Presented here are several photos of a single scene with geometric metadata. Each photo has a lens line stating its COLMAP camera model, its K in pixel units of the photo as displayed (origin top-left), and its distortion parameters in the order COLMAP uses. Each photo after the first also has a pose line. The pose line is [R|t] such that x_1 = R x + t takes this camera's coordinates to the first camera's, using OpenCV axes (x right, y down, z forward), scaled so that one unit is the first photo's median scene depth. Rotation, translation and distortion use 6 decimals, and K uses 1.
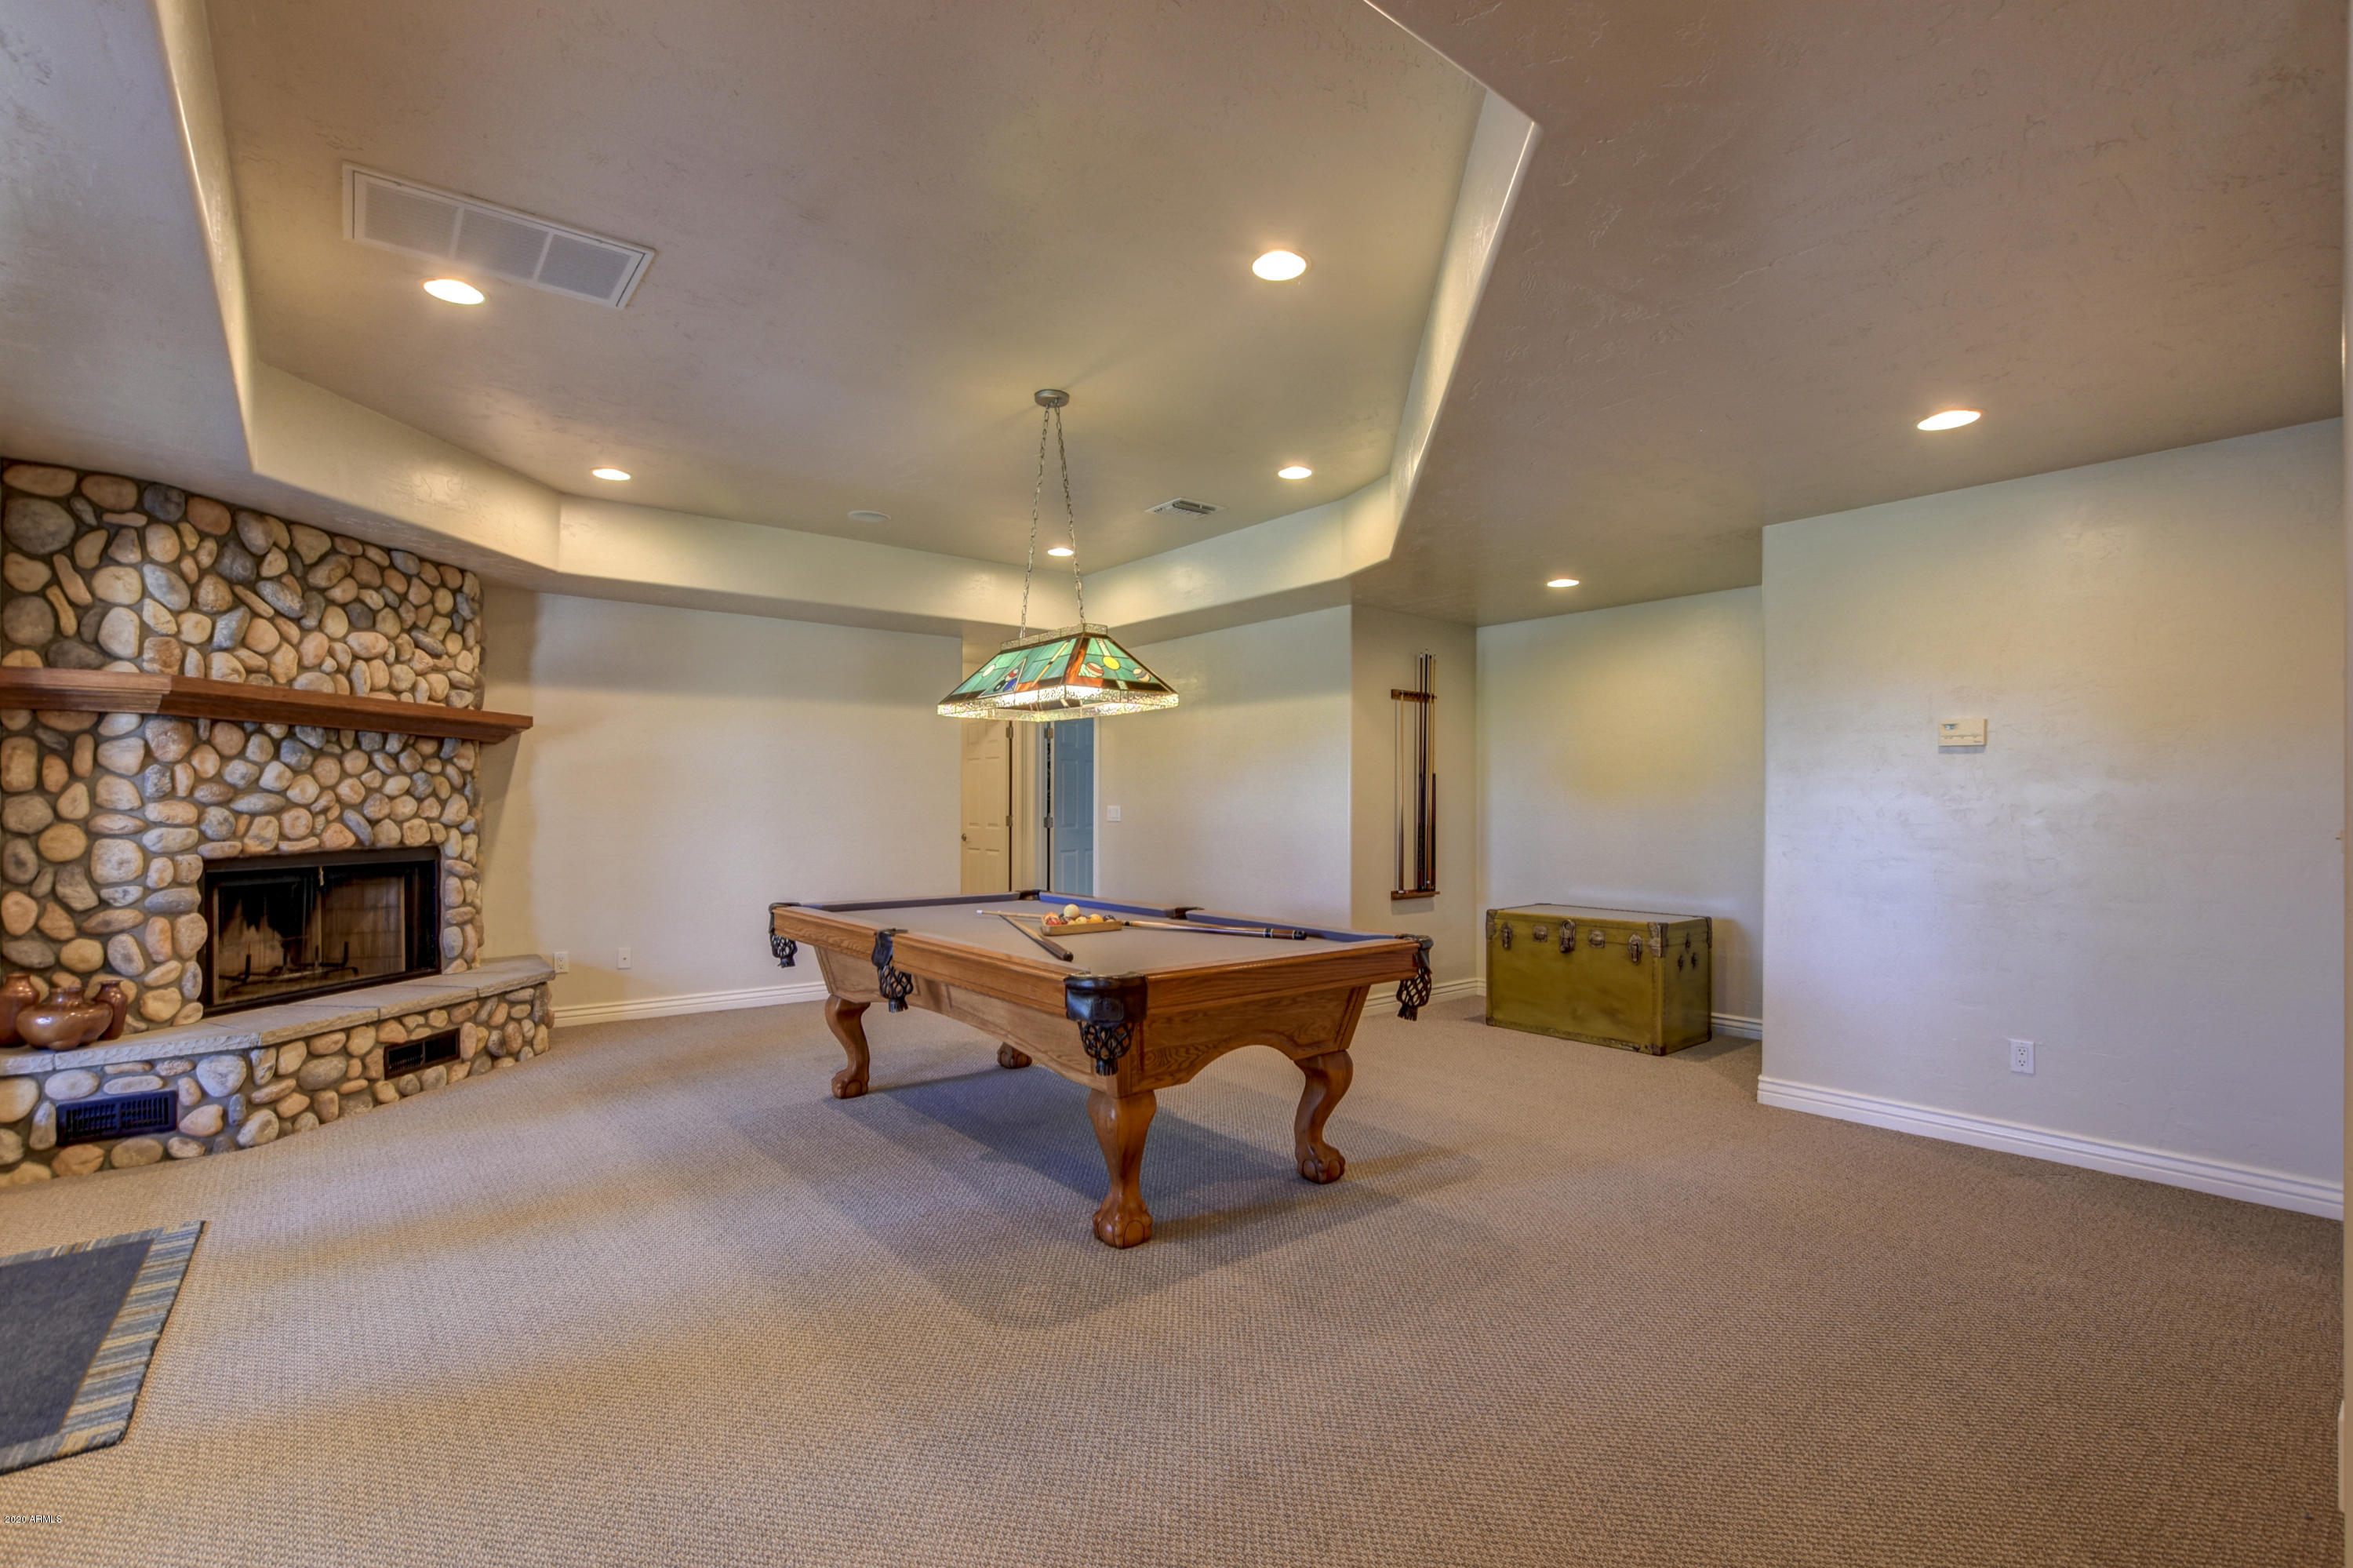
lens RADIAL K [[1064.3, 0, 1166.7], [0, 1064.3, 805.6], [0, 0, 1]] dist [-0.011662, 0.003664]
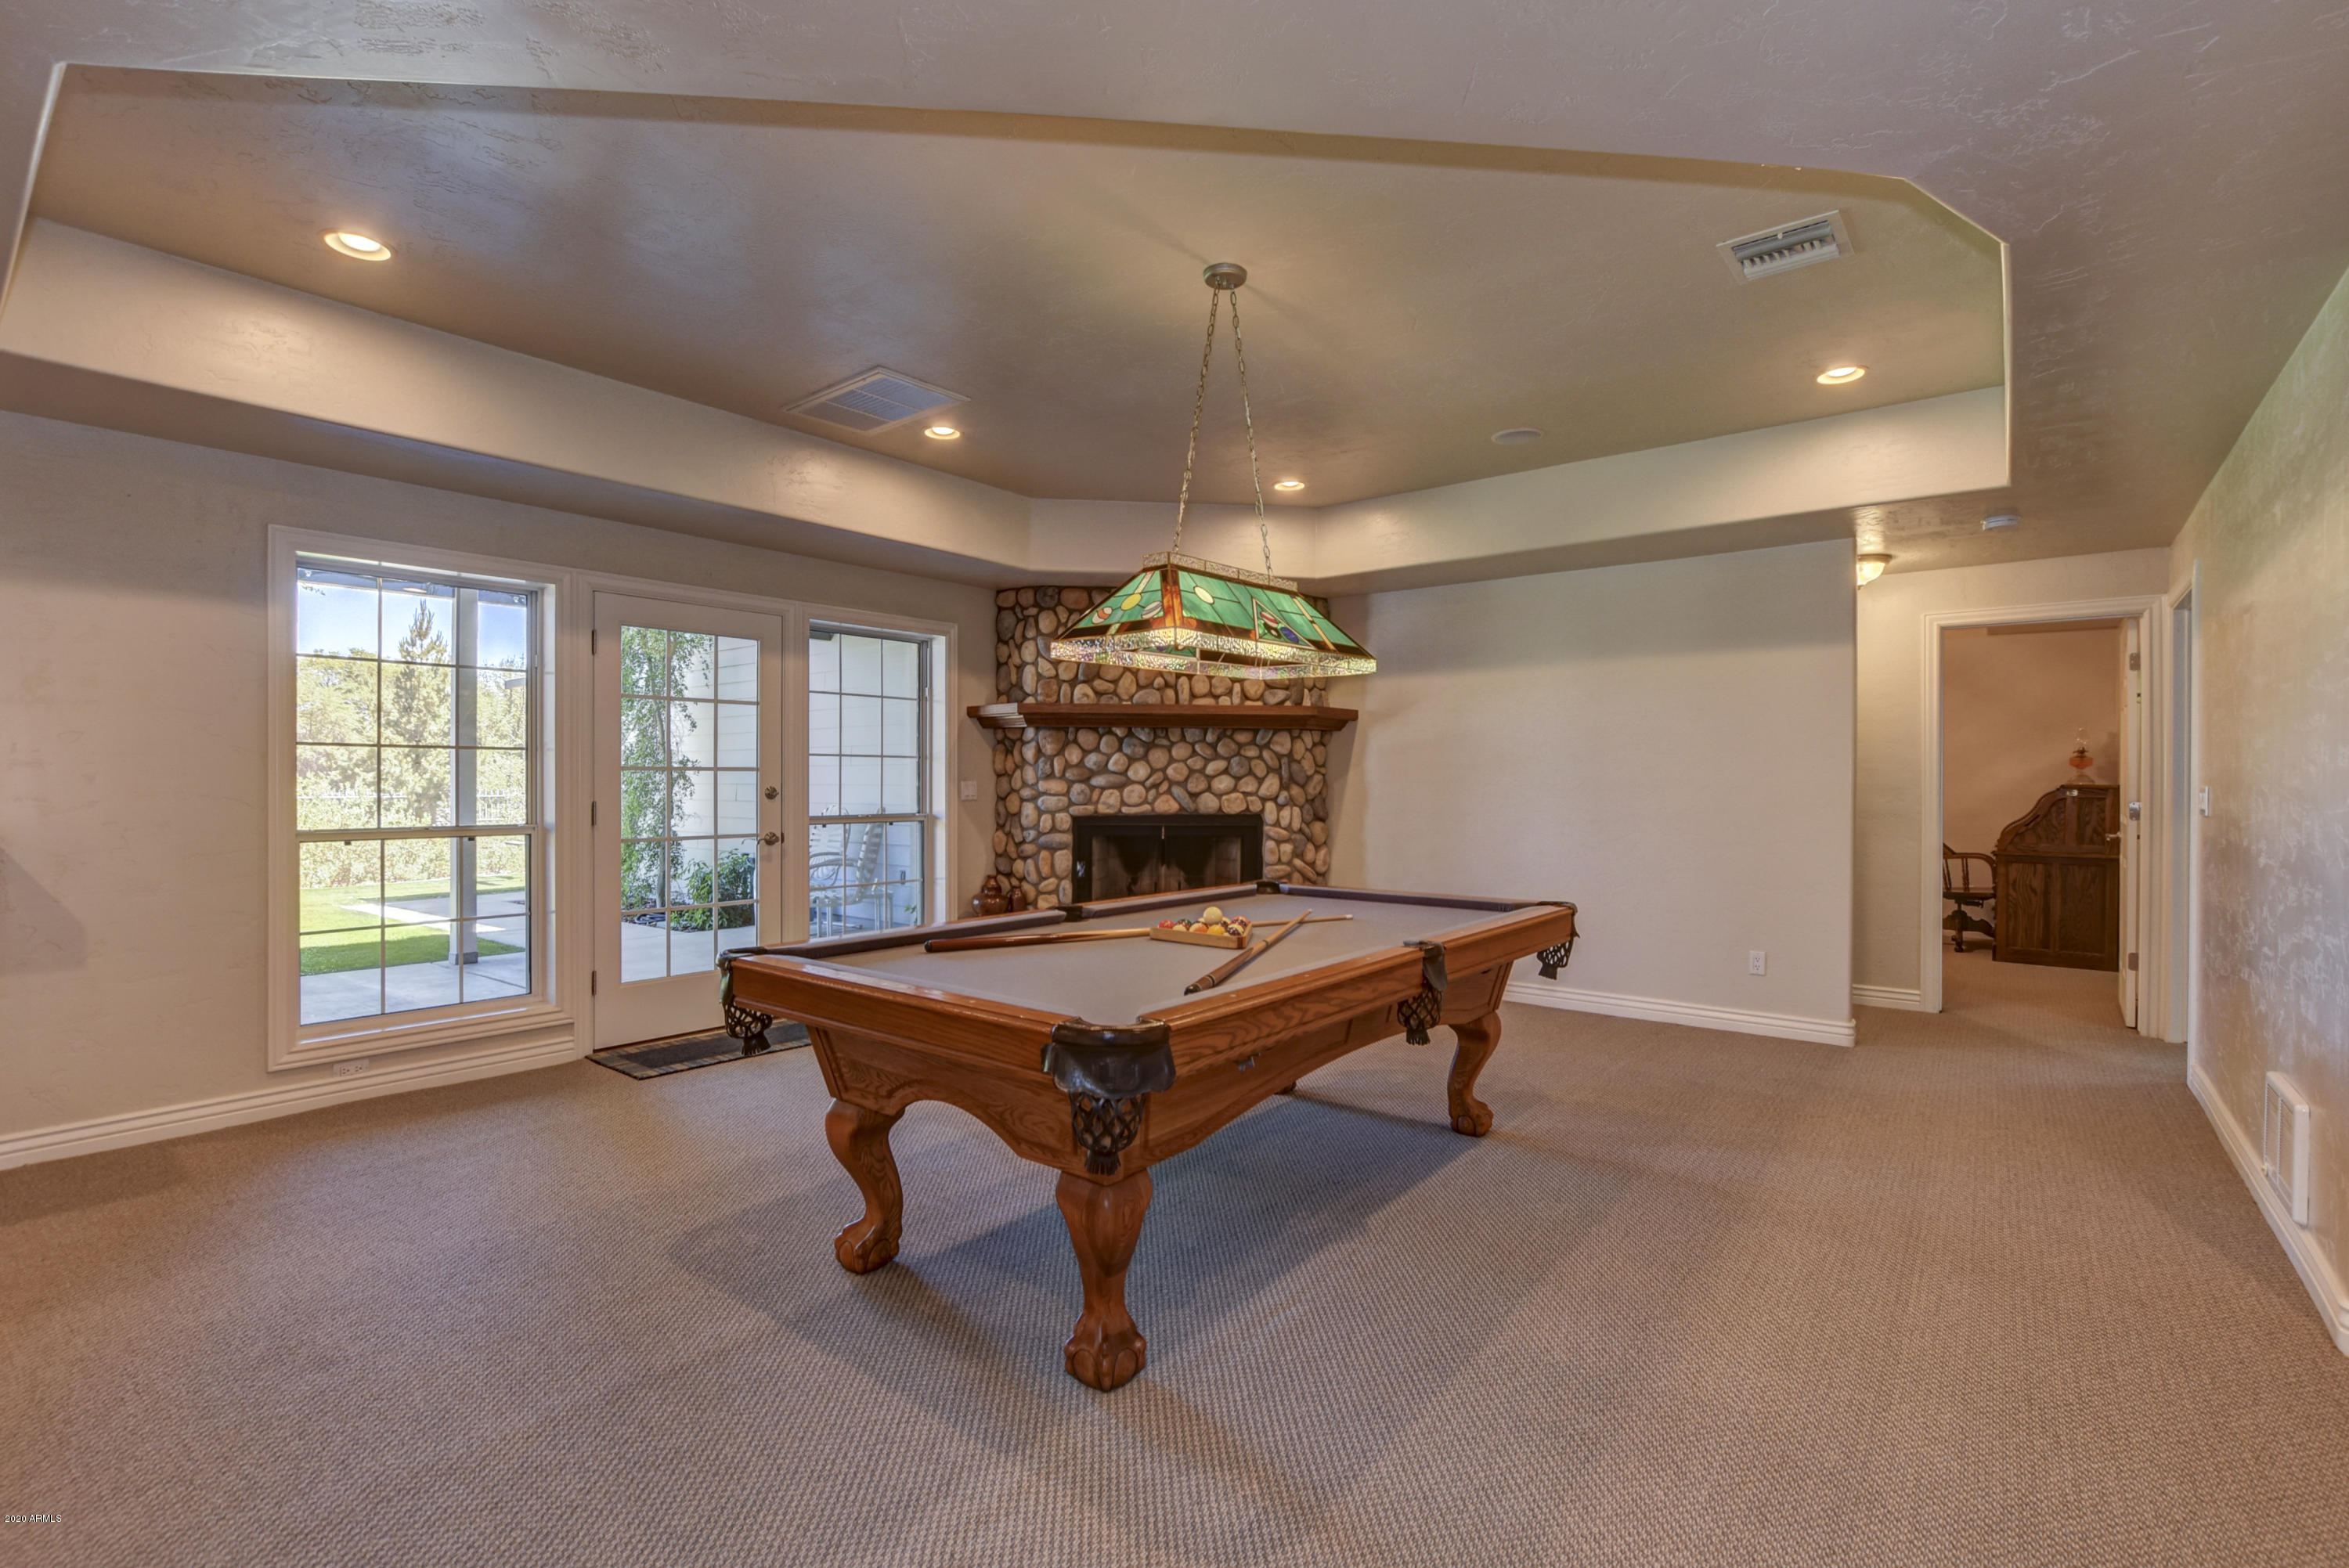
lens RADIAL K [[1069.7, 0, 1174.5], [0, 1069.7, 784.0], [0, 0, 1]] dist [-0.000157, 0.000004]
pose [[0.216435, -0.000091, -0.976297, 0.636864], [-0.002060, 0.999998, -0.000550, 0.002940], [0.976295, 0.002130, 0.216434, 0.750189]]
